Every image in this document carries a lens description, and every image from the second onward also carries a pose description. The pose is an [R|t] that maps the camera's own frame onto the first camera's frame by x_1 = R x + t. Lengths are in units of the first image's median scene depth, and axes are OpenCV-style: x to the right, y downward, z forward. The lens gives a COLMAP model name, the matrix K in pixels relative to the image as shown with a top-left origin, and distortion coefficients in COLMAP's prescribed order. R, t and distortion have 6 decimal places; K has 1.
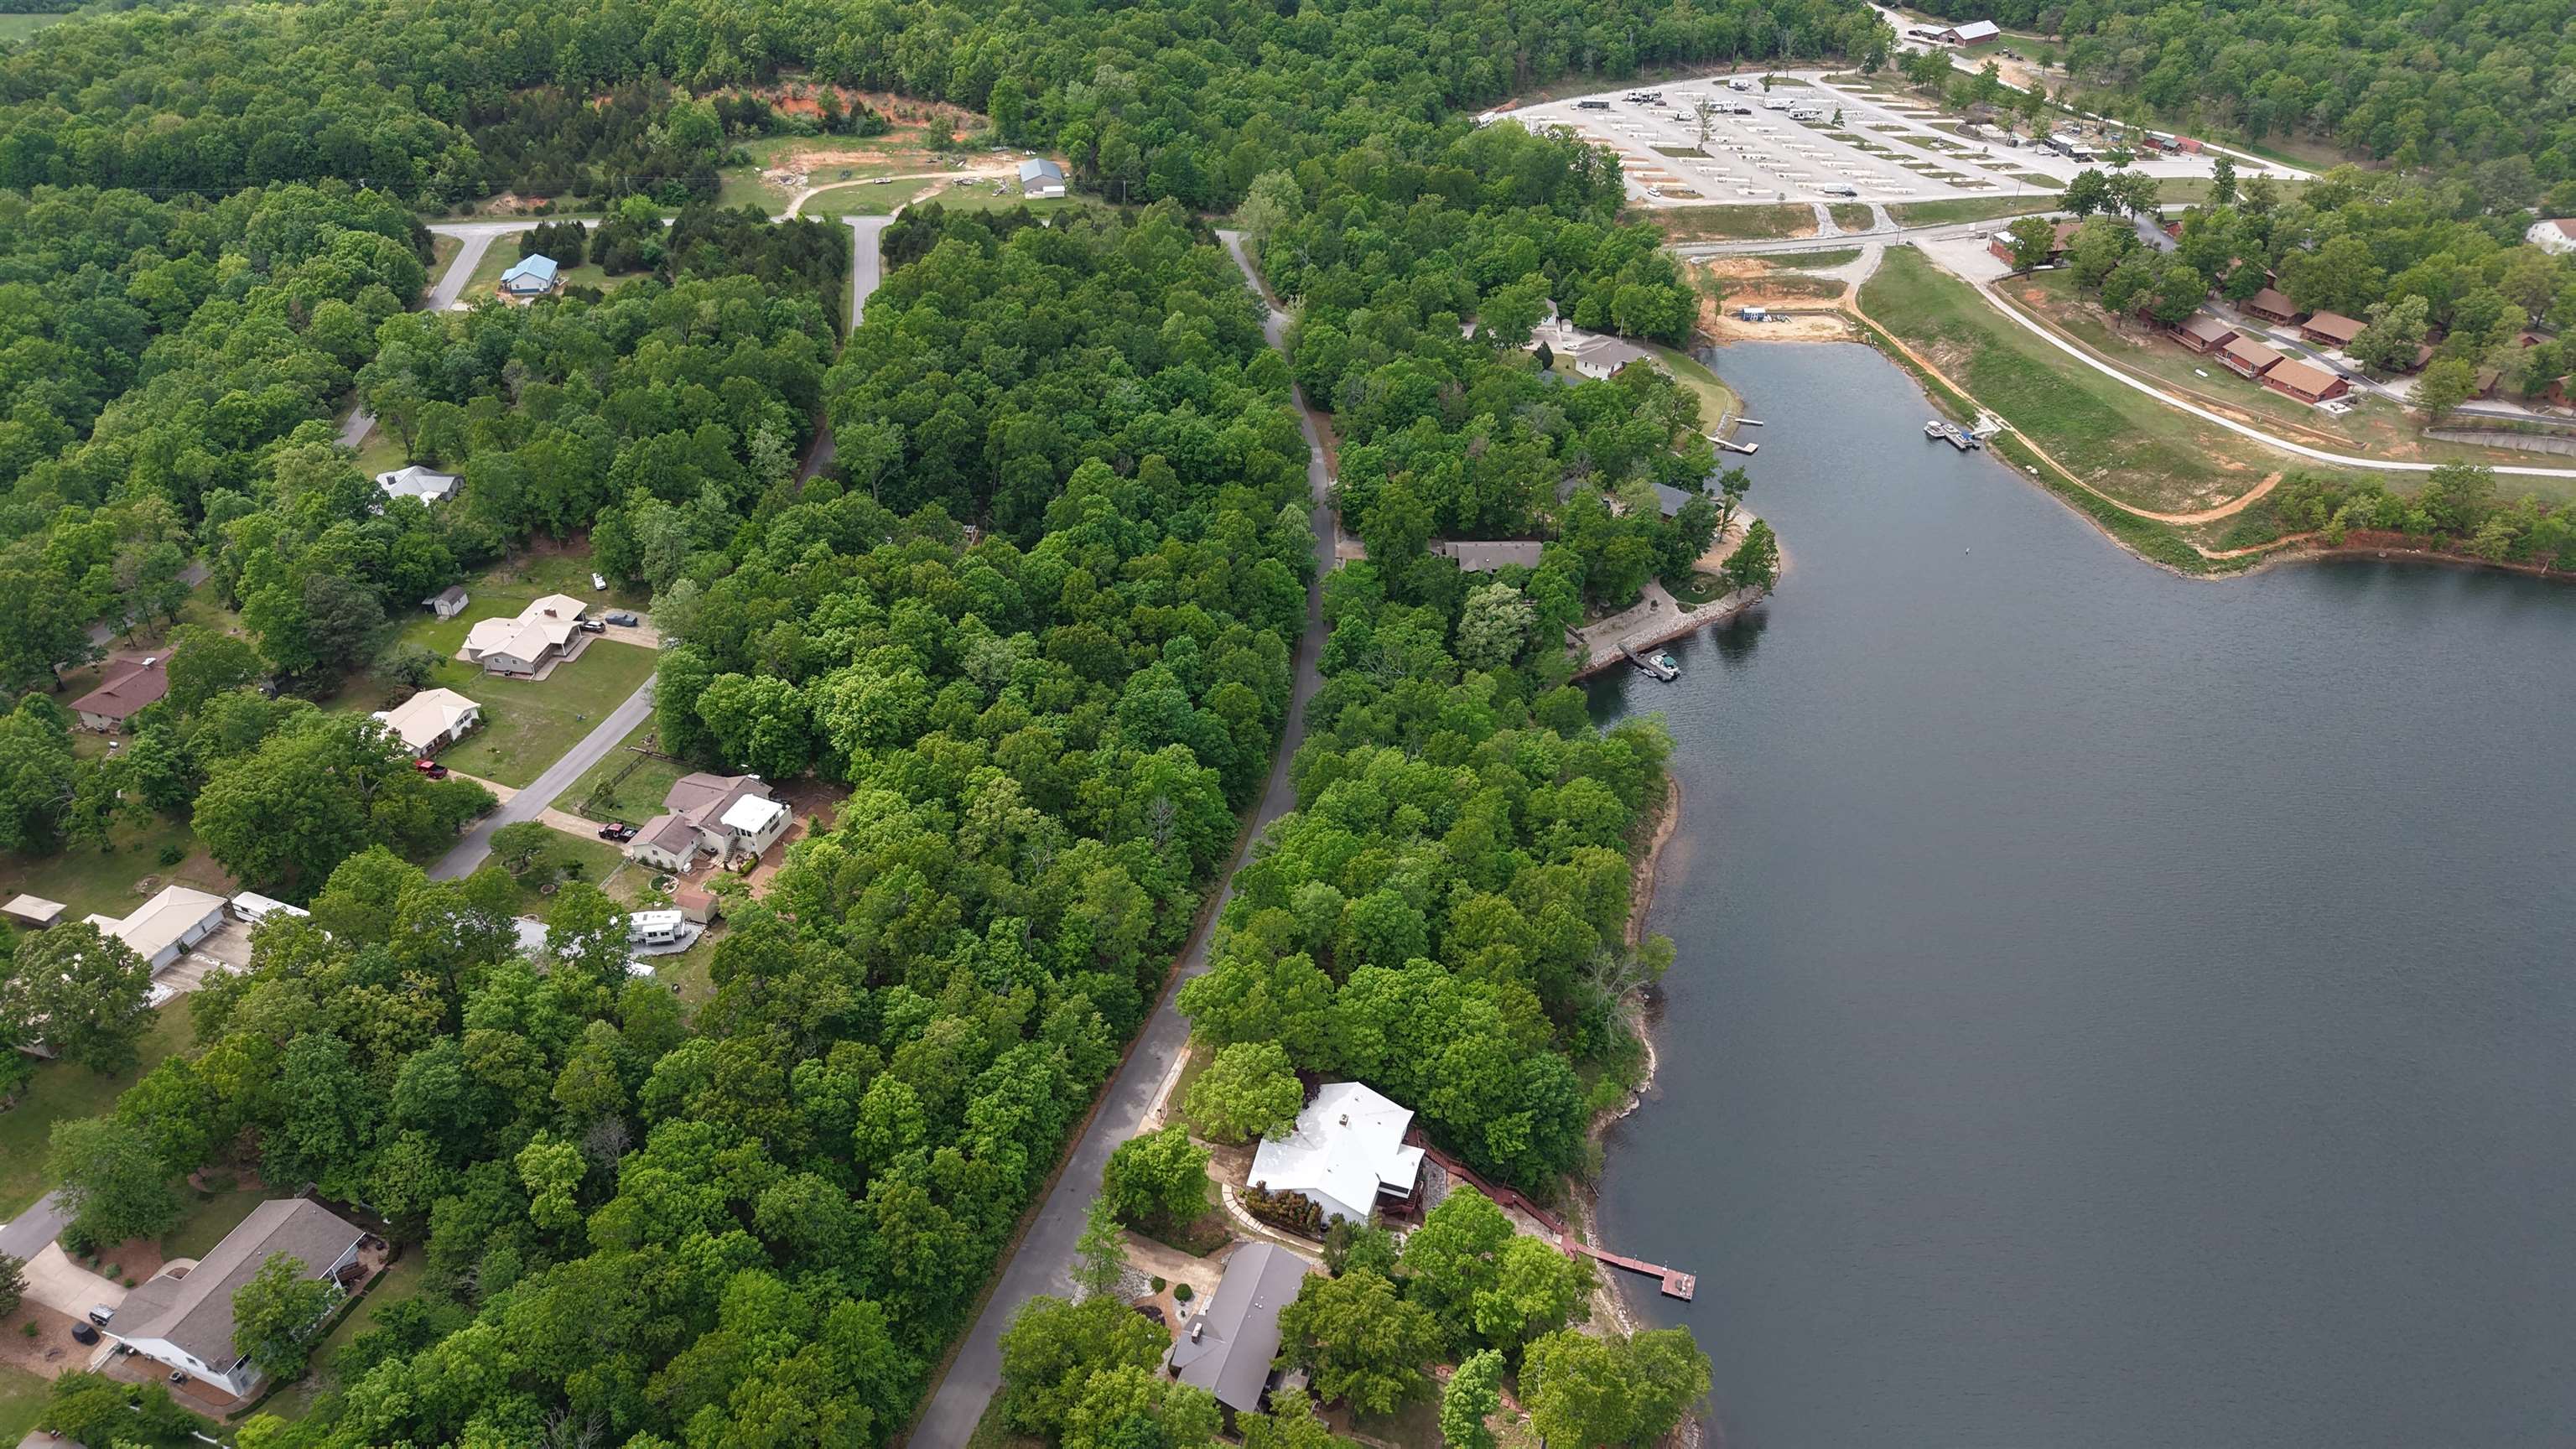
lens RADIAL K [[1740.1, 0, 1288.0], [0, 1740.1, 724.5], [0, 0, 1]] dist [0.009445, -0.007514]
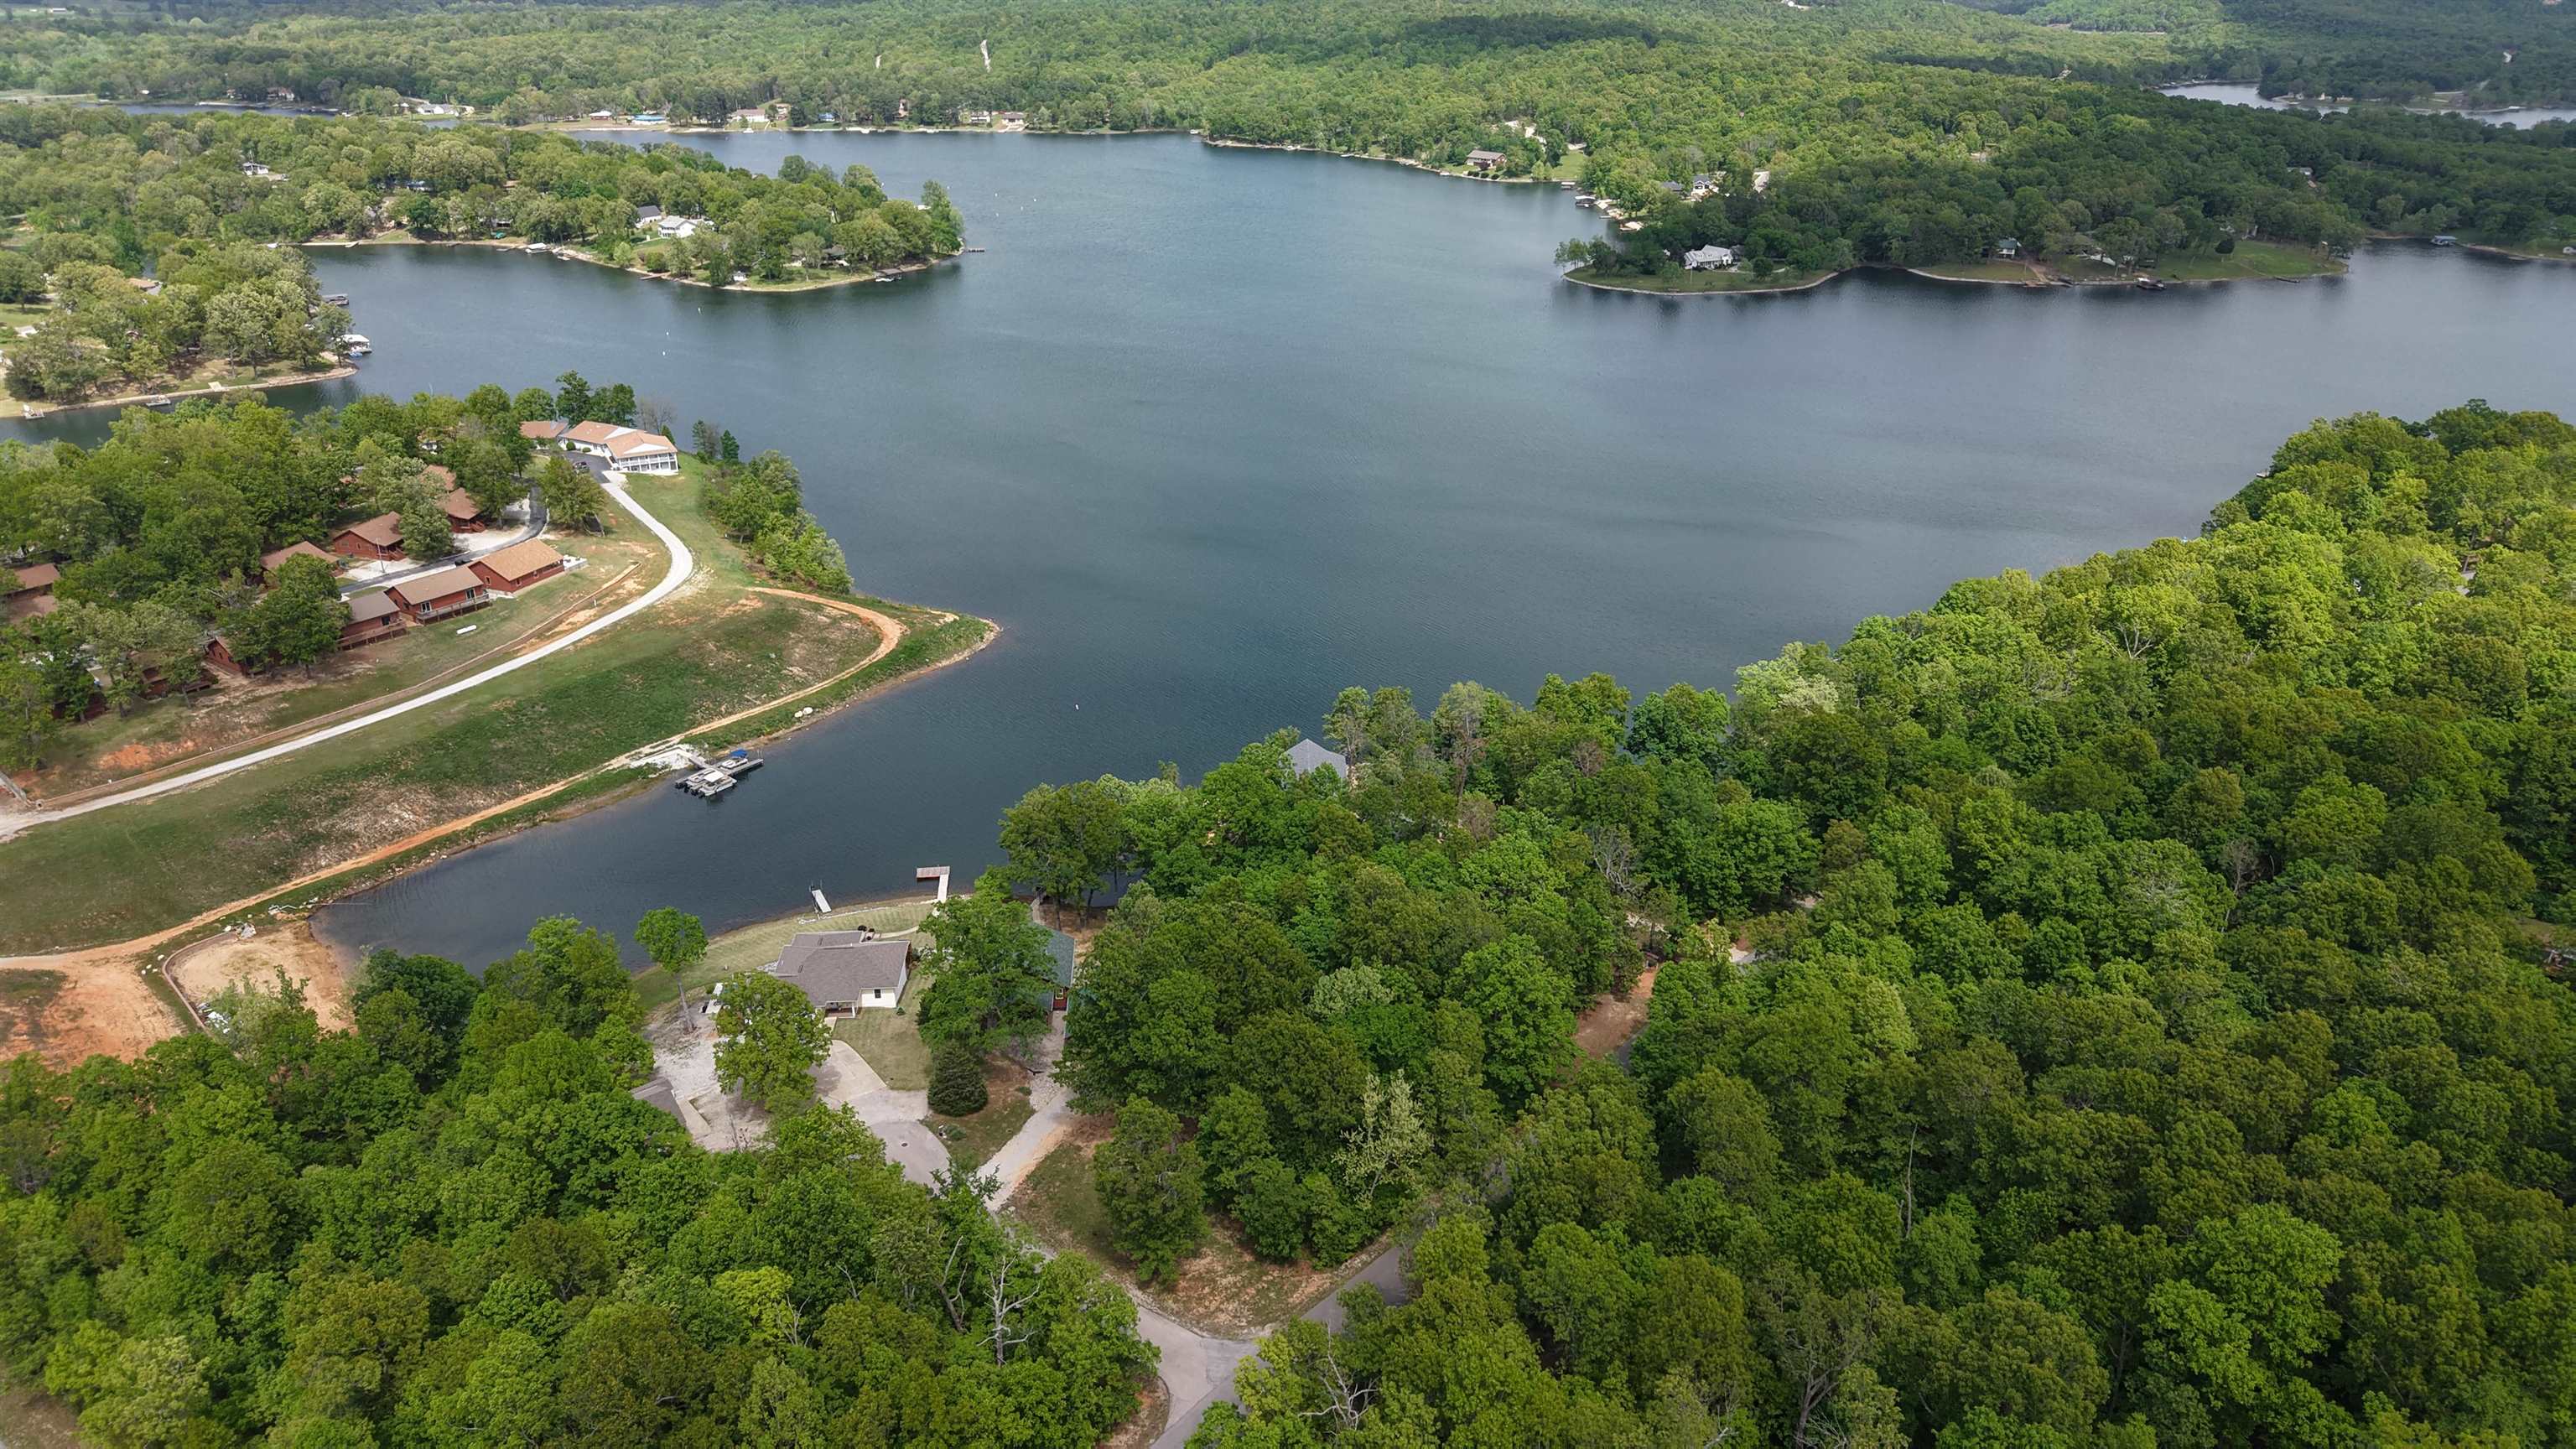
lens RADIAL K [[1740.1, 0, 1288.0], [0, 1740.1, 724.5], [0, 0, 1]] dist [0.009445, -0.007514]
pose [[-0.663713, -0.318549, 0.676766, -0.182461], [0.402015, 0.611074, 0.681889, -0.483664], [-0.630769, 0.724648, -0.277516, 0.922325]]
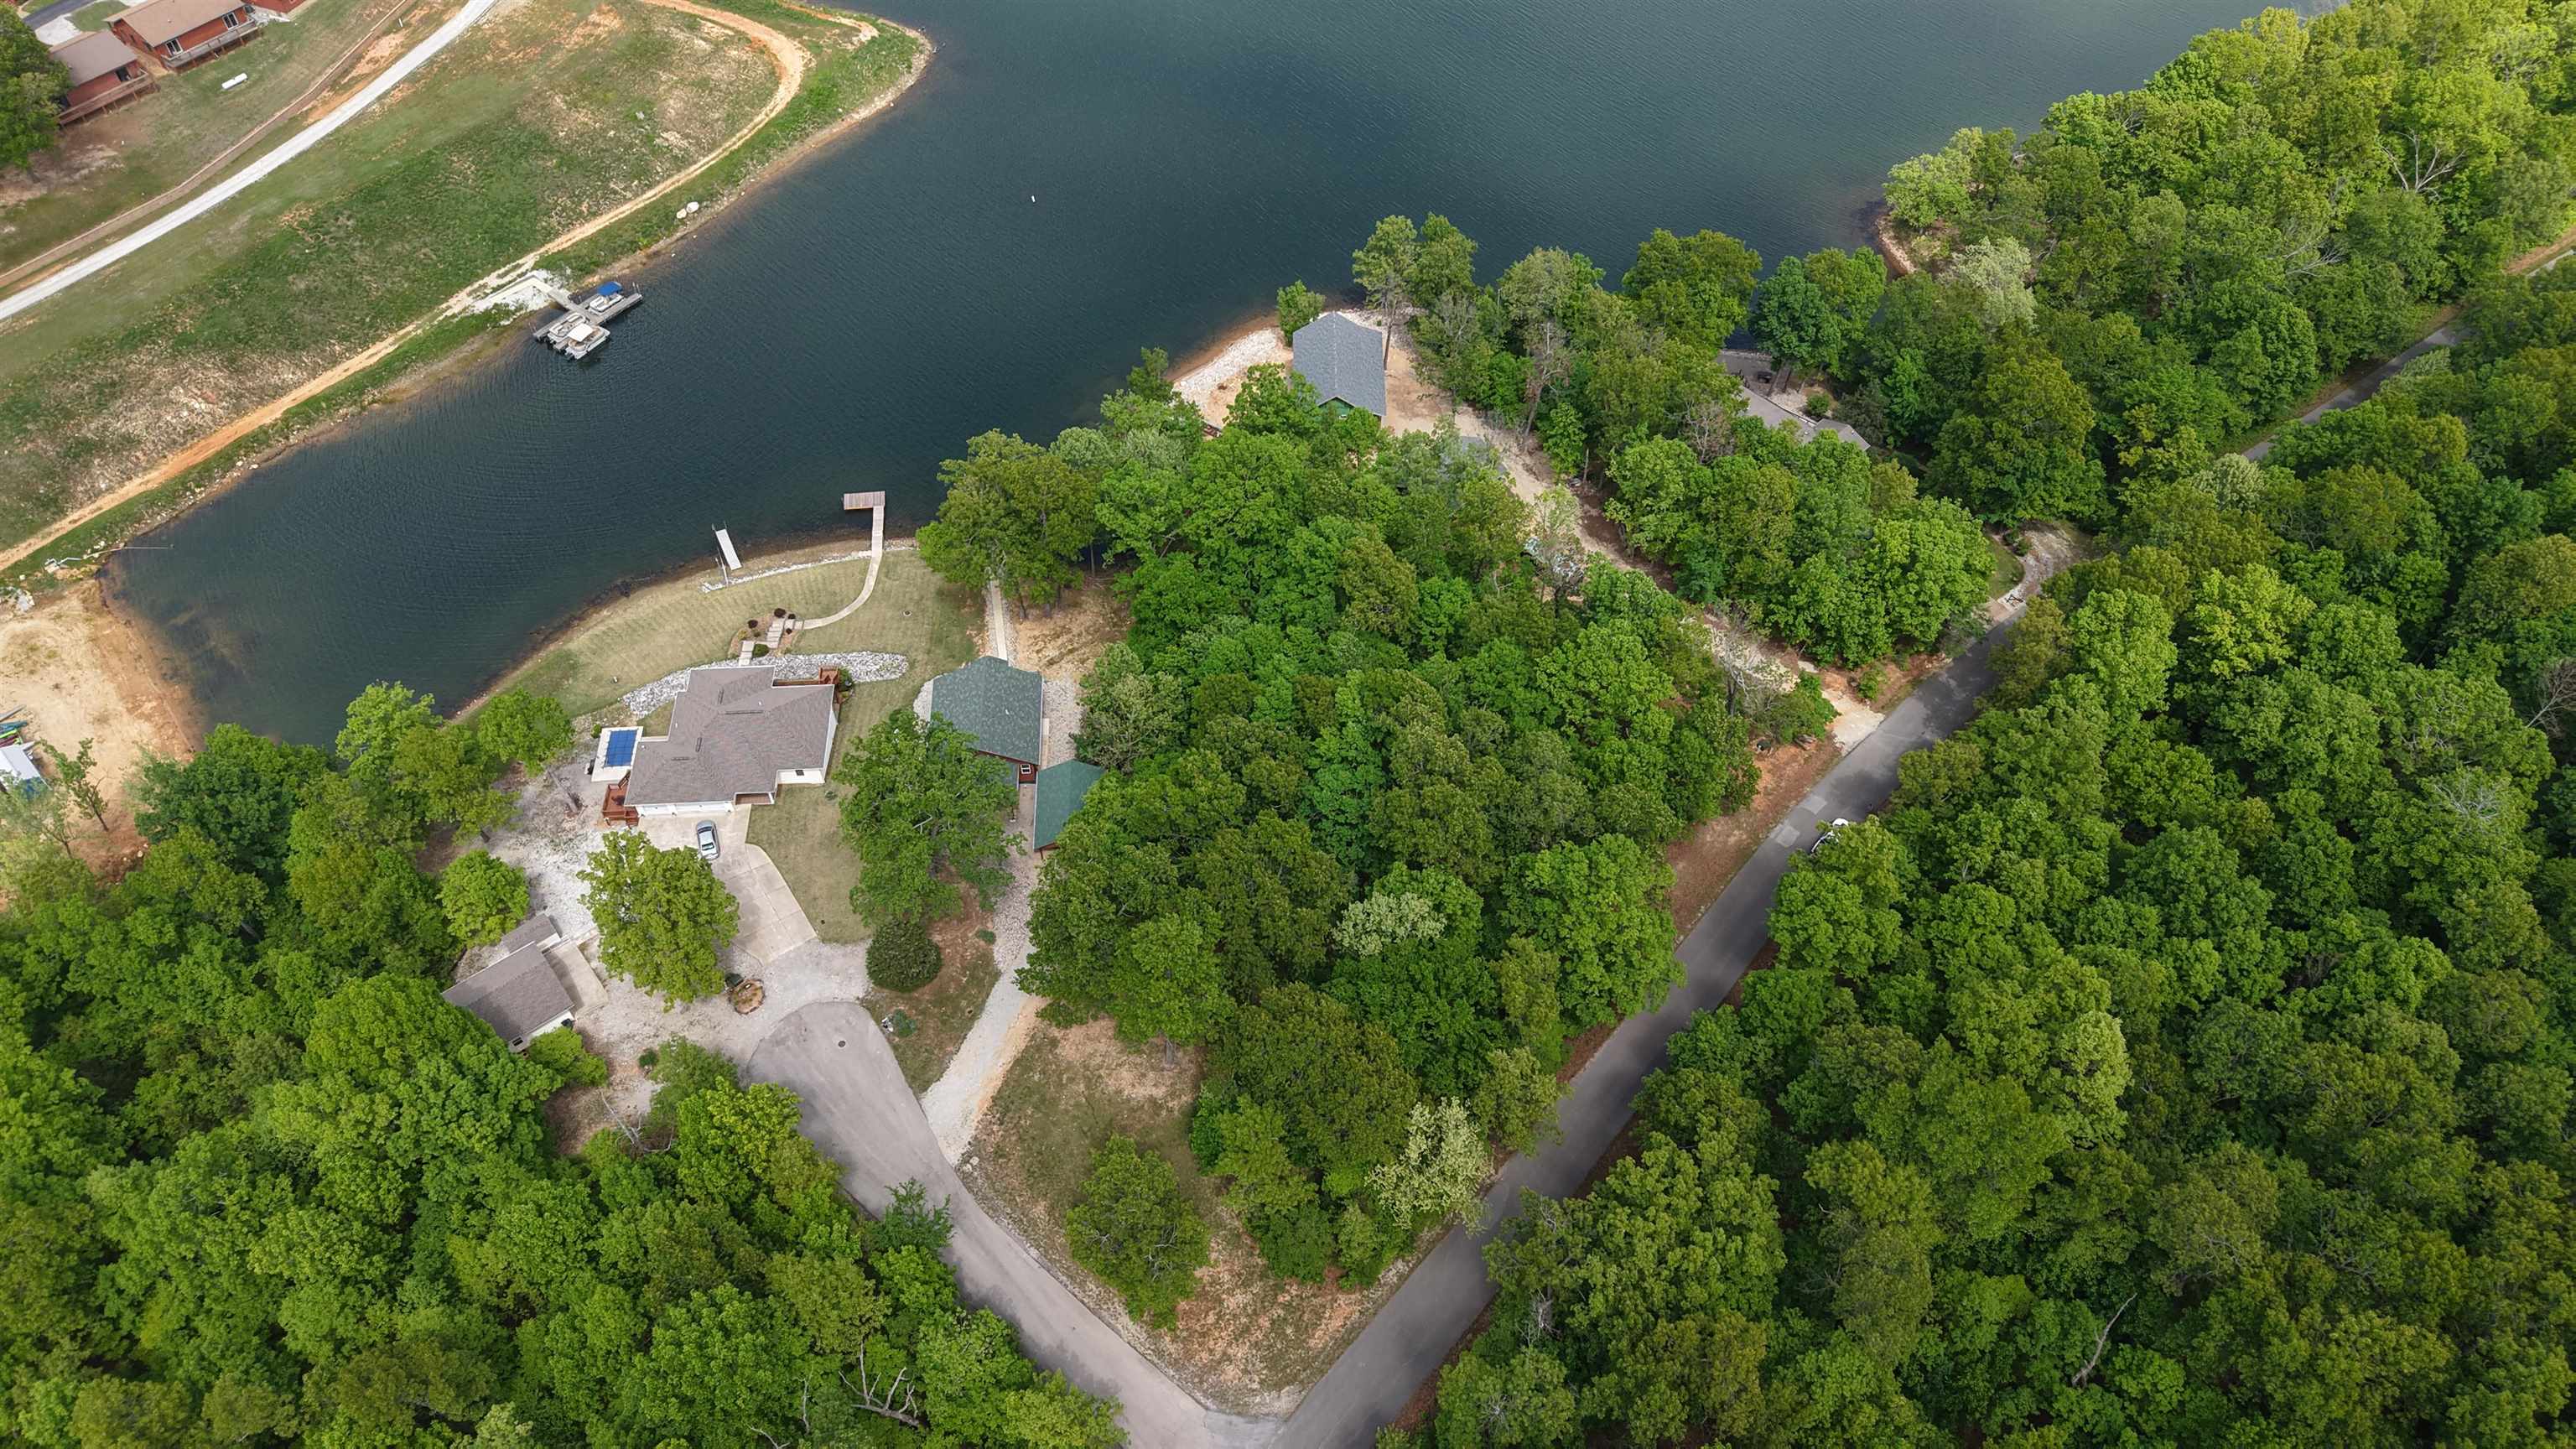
lens RADIAL K [[1740.1, 0, 1288.0], [0, 1740.1, 724.5], [0, 0, 1]] dist [0.009445, -0.007514]
pose [[-0.658641, -0.594827, 0.460840, -0.064079], [0.401007, 0.240750, 0.883874, -0.460357], [-0.636699, 0.766955, 0.079962, 0.818470]]
